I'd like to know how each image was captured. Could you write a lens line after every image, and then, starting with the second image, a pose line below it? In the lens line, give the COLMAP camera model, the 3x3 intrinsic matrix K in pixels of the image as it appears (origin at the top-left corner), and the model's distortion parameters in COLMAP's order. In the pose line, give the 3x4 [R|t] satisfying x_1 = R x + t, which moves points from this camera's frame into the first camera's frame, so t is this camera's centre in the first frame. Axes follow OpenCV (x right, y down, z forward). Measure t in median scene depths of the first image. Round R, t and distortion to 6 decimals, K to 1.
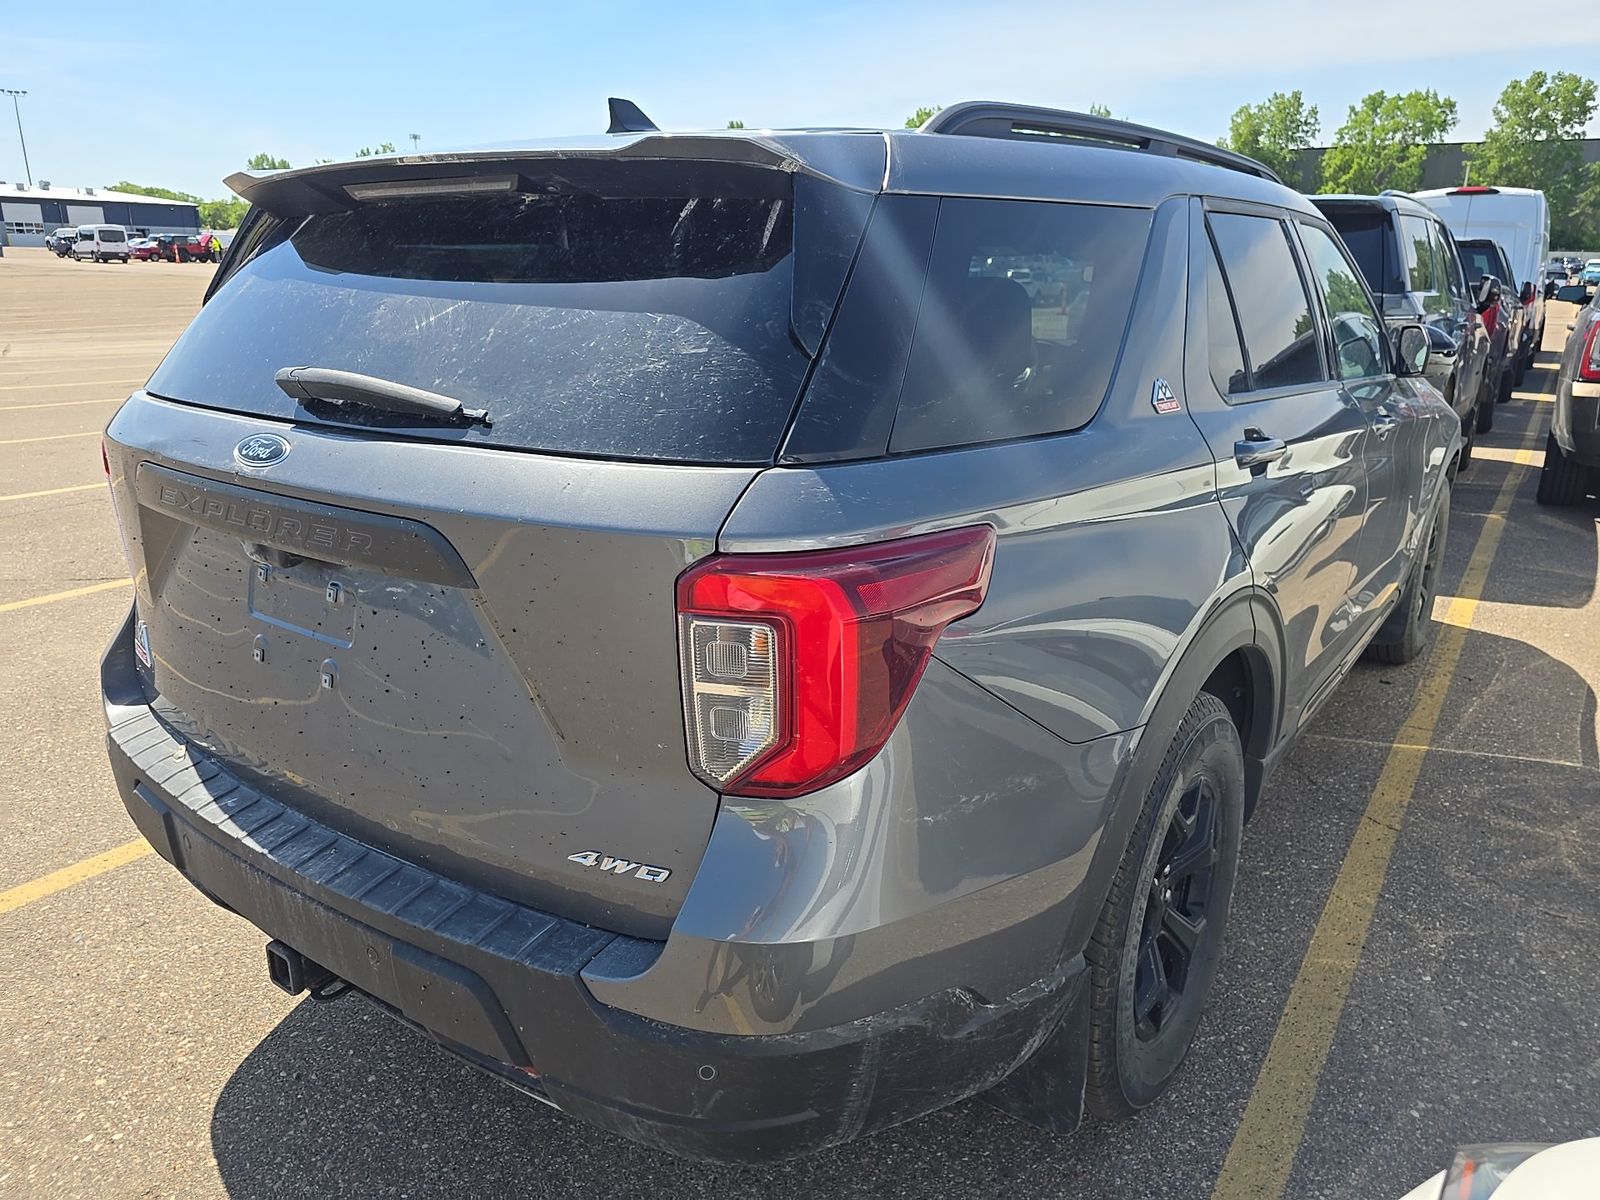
lens RADIAL K [[1092.7, 0, 801.8], [0, 1092.7, 599.2], [0, 0, 1]] dist [0.040950, -0.037436]
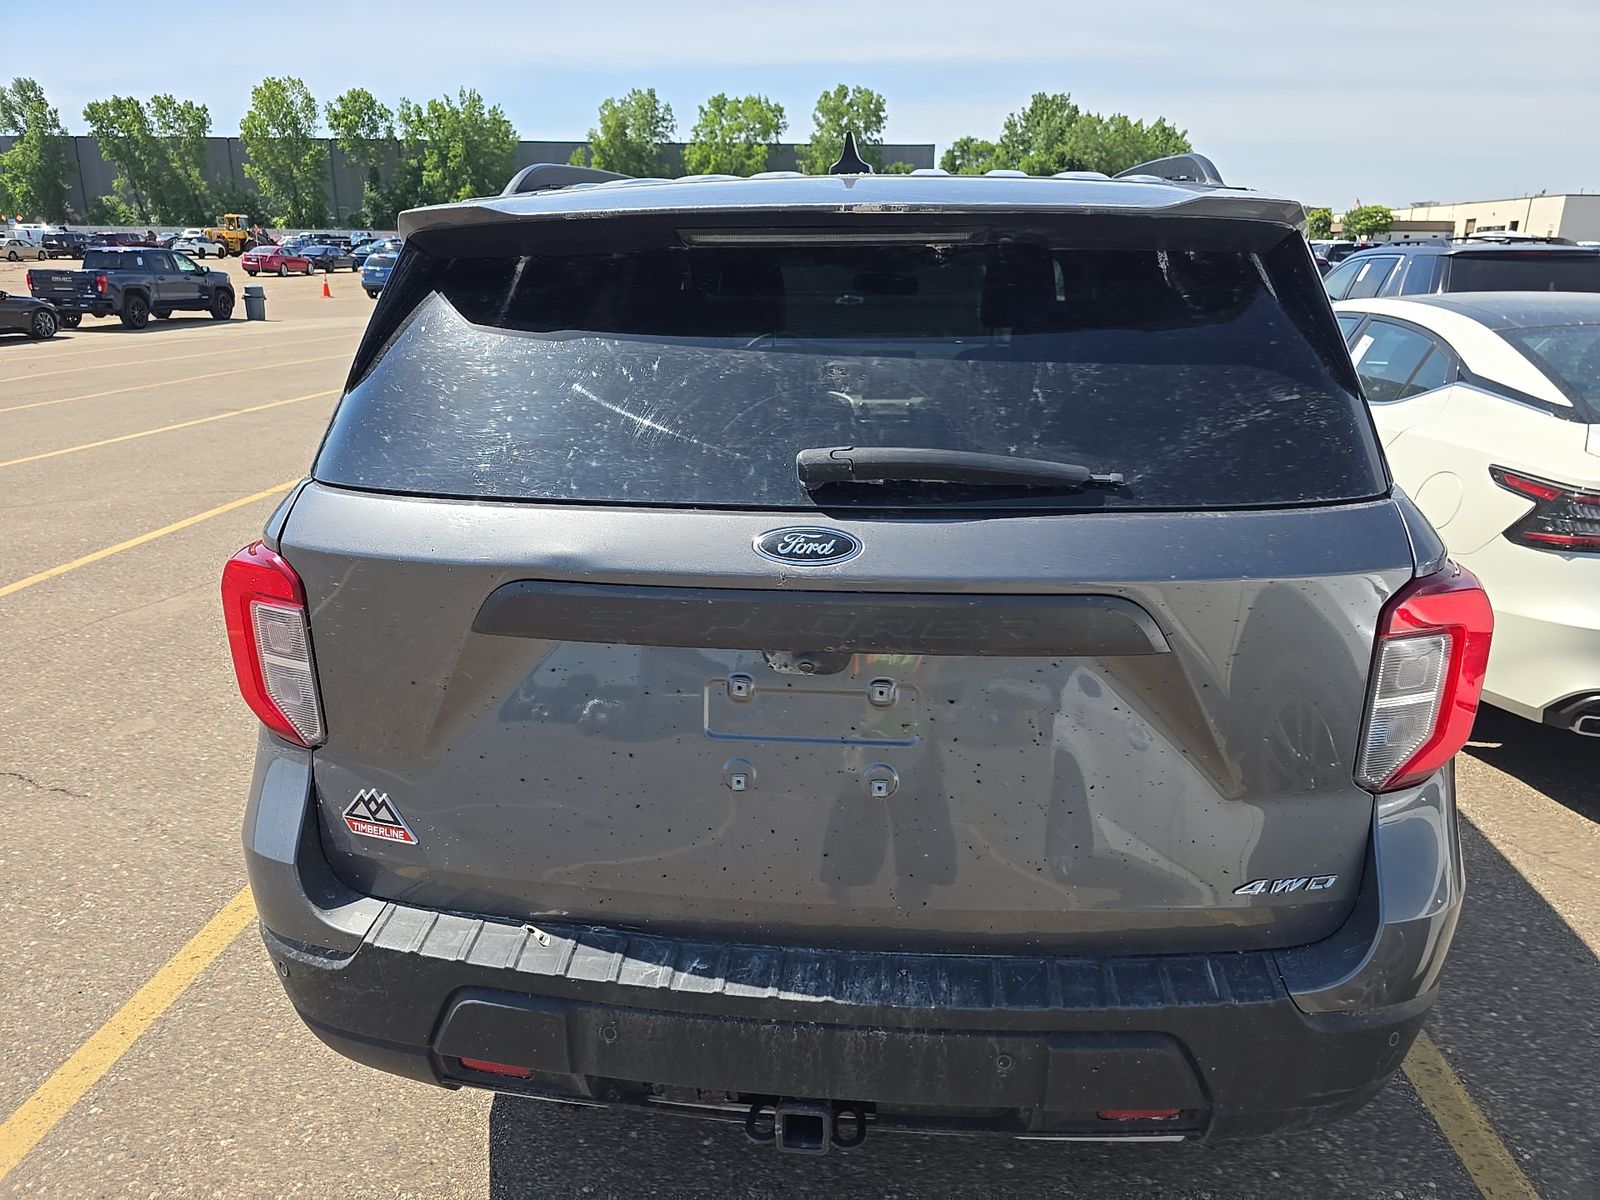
lens RADIAL K [[1092.7, 0, 805.0], [0, 1092.7, 603.5], [0, 0, 1]] dist [0.040950, -0.037436]
pose [[0.864581, -0.161060, 0.475983, -0.925284], [0.153852, 0.986596, 0.054378, -0.140162], [-0.478361, 0.026217, 0.877772, 0.247854]]
